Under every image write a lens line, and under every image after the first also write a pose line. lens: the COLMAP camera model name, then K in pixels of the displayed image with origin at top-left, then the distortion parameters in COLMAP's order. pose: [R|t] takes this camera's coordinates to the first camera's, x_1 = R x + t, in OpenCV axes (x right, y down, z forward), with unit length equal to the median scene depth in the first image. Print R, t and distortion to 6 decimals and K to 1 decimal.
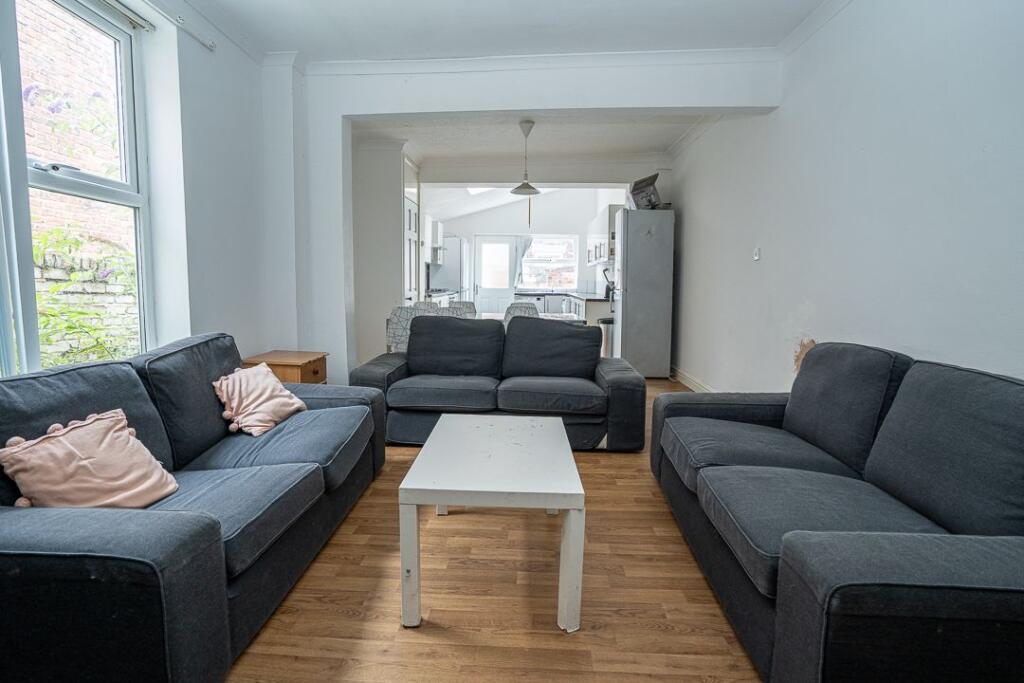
lens RADIAL K [[532.6, 0, 509.8], [0, 532.6, 339.7], [0, 0, 1]] dist [-0.028070, 0.000426]
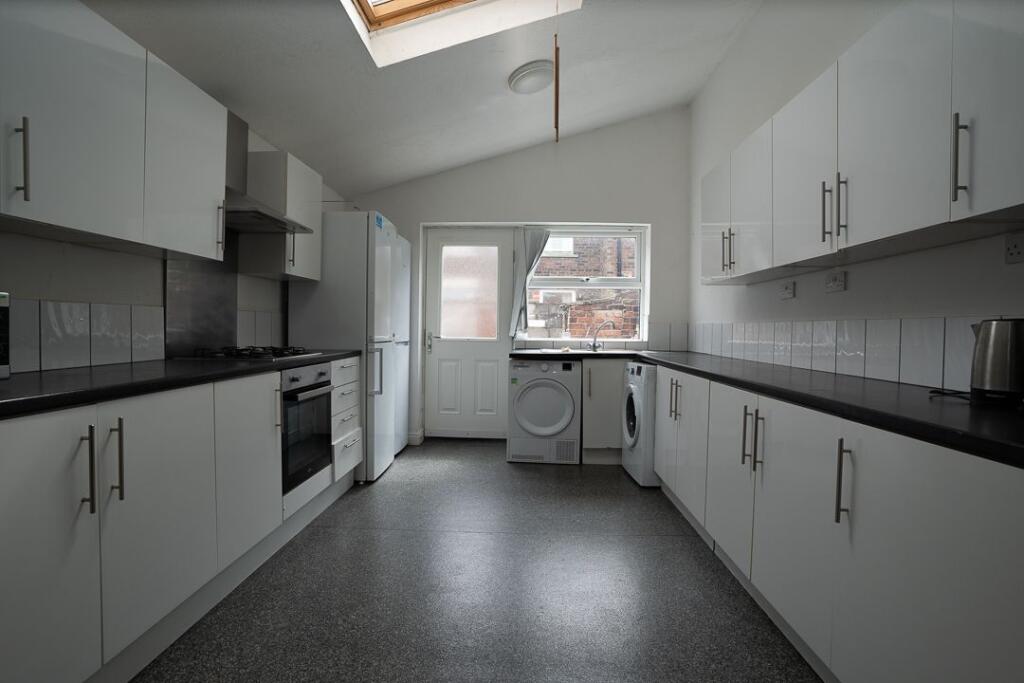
lens RADIAL K [[532.6, 0, 511.5], [0, 532.6, 340.8], [0, 0, 1]] dist [-0.028070, 0.000426]
pose [[0.999987, 0.001188, 0.005057, 0.008078], [-0.000766, 0.996577, -0.082664, -0.060454], [-0.005138, 0.082659, 0.996565, 0.563801]]
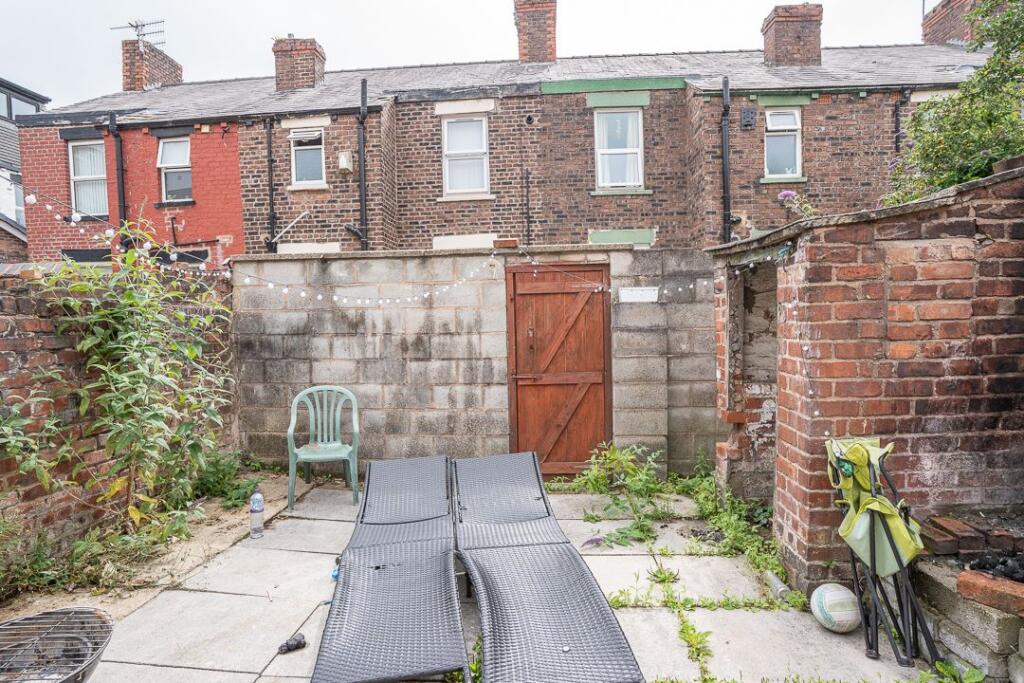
lens RADIAL K [[532.6, 0, 513.7], [0, 532.6, 338.3], [0, 0, 1]] dist [-0.028070, 0.000426]
pose [[0.999223, -0.033797, -0.020287, -0.012726], [0.032683, 0.998062, -0.052957, -0.086821], [0.022037, 0.052253, 0.998391, 0.809760]]
